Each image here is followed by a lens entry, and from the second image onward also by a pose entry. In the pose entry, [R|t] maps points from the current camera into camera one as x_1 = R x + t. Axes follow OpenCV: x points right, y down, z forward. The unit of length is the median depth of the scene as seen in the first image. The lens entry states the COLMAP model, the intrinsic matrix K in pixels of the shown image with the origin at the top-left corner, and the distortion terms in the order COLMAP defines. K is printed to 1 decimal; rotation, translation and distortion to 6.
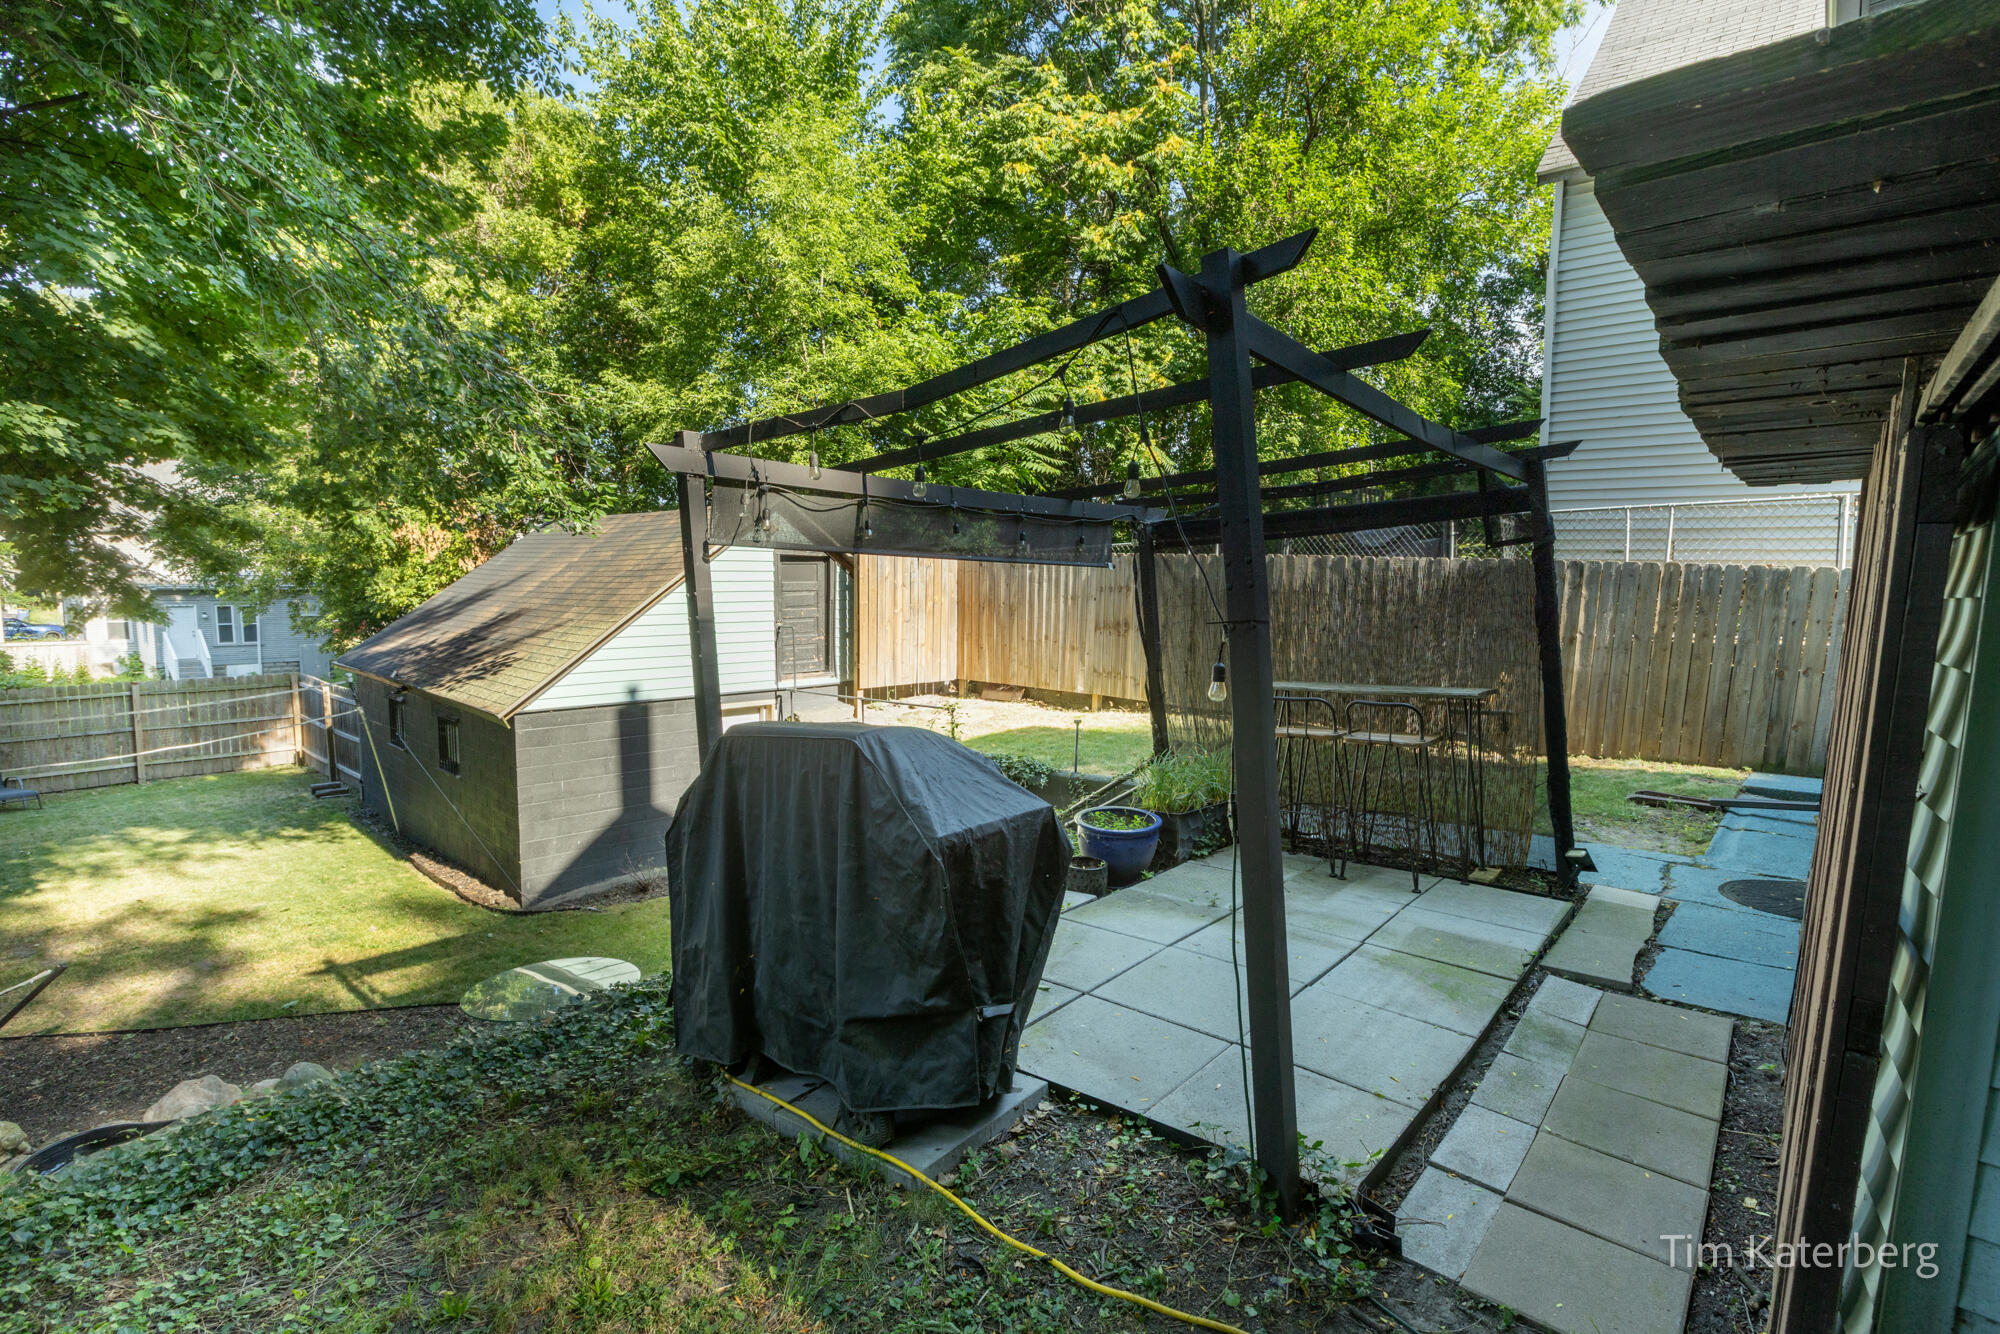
lens RADIAL K [[930.9, 0, 1000.0], [0, 930.9, 667.0], [0, 0, 1]] dist [-0.000998, -0.000088]
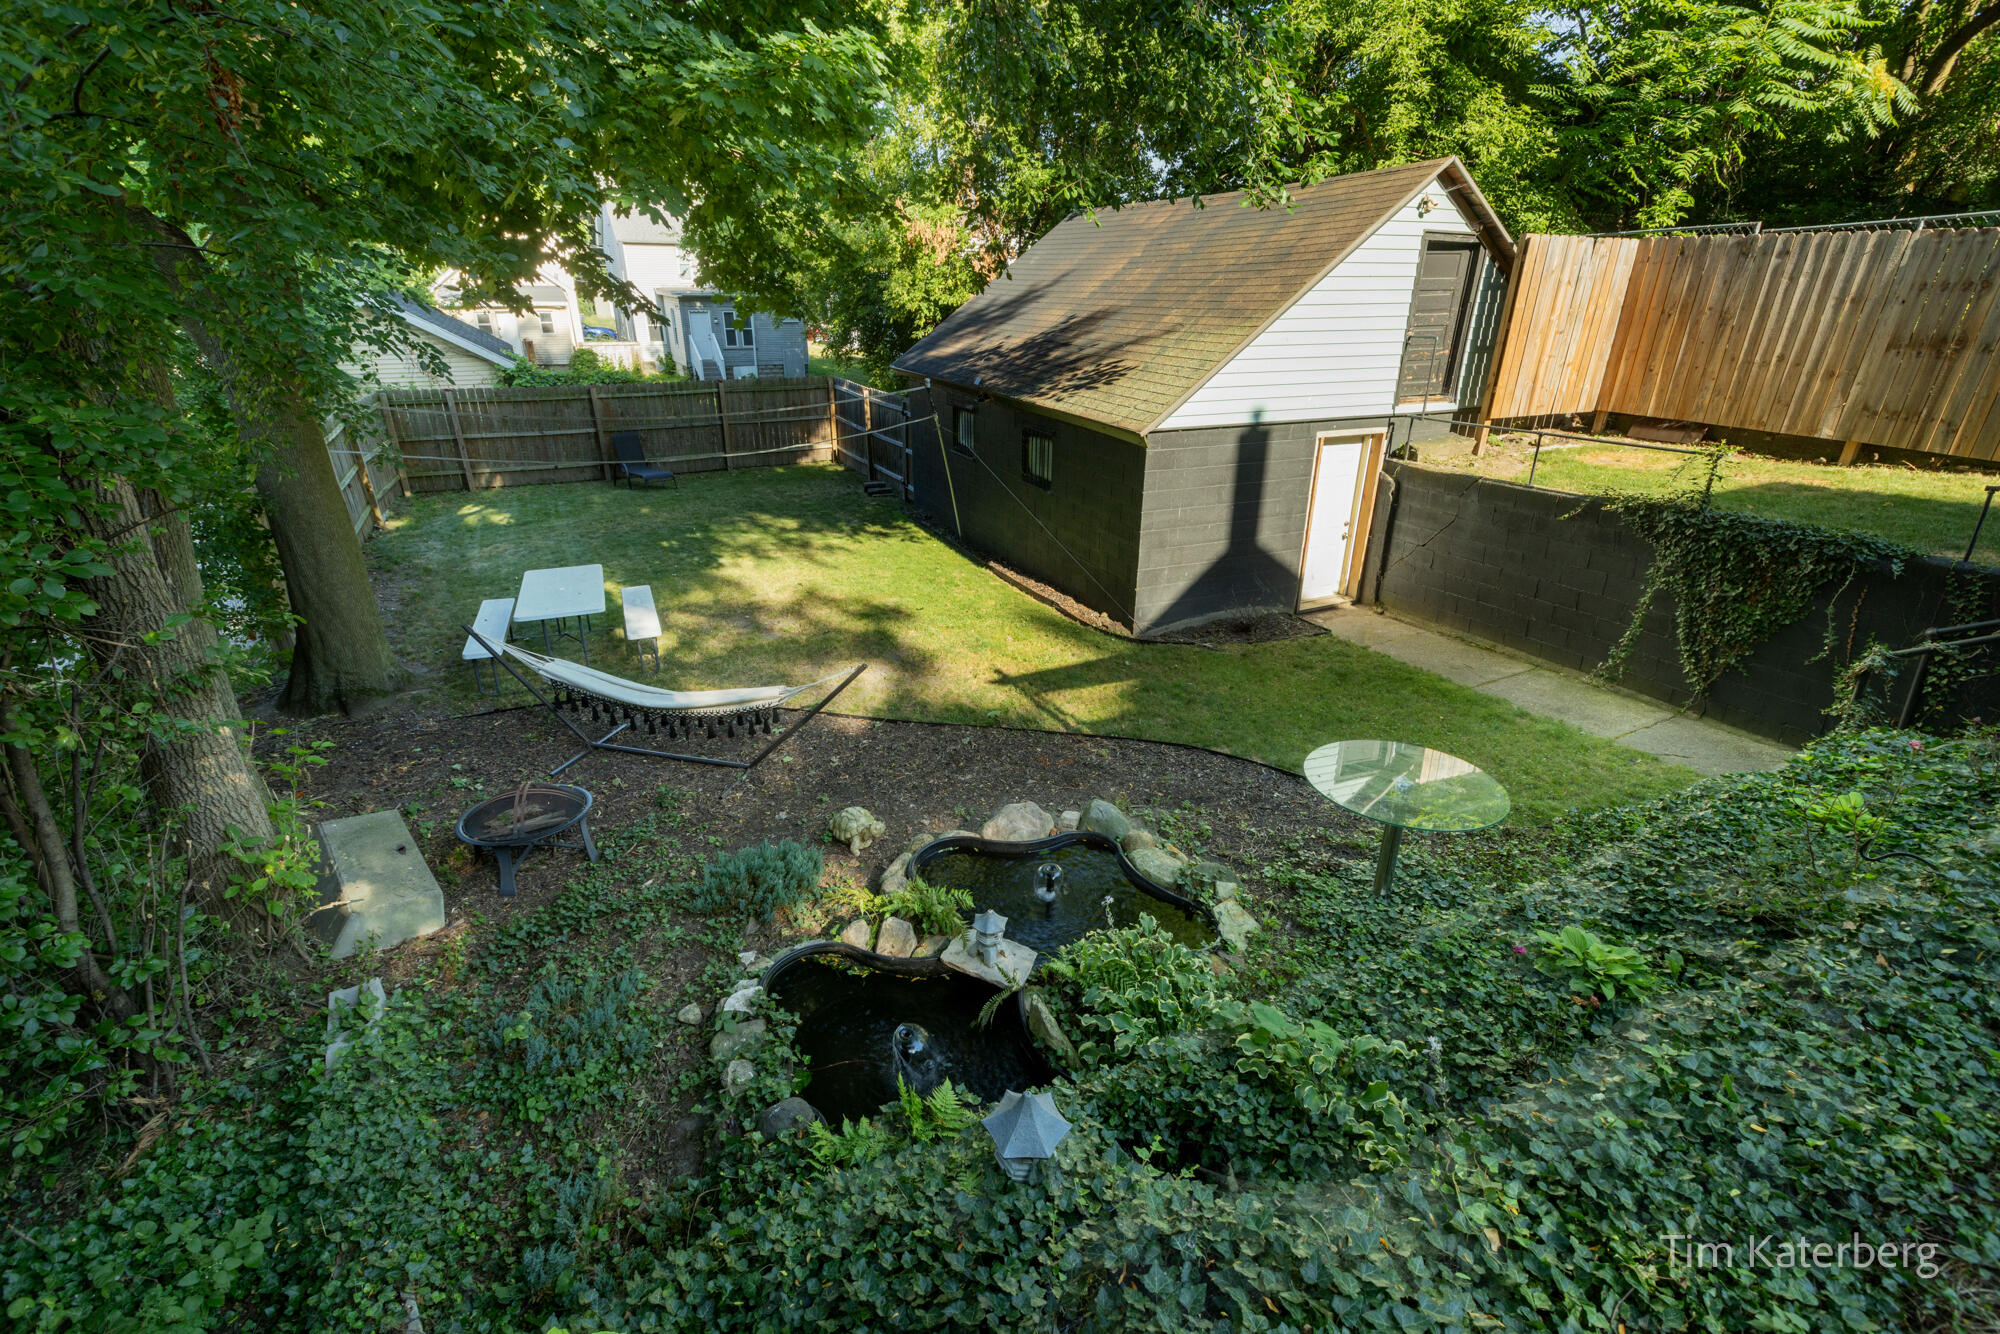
lens RADIAL K [[893.9, 0, 1009.1], [0, 893.9, 660.6], [0, 0, 1]] dist [0.001060, 0.000487]
pose [[0.930865, 0.140415, -0.337304, -0.258995], [-0.035416, 0.953532, 0.299204, 0.006240], [0.363642, -0.266573, 0.892582, 0.085695]]
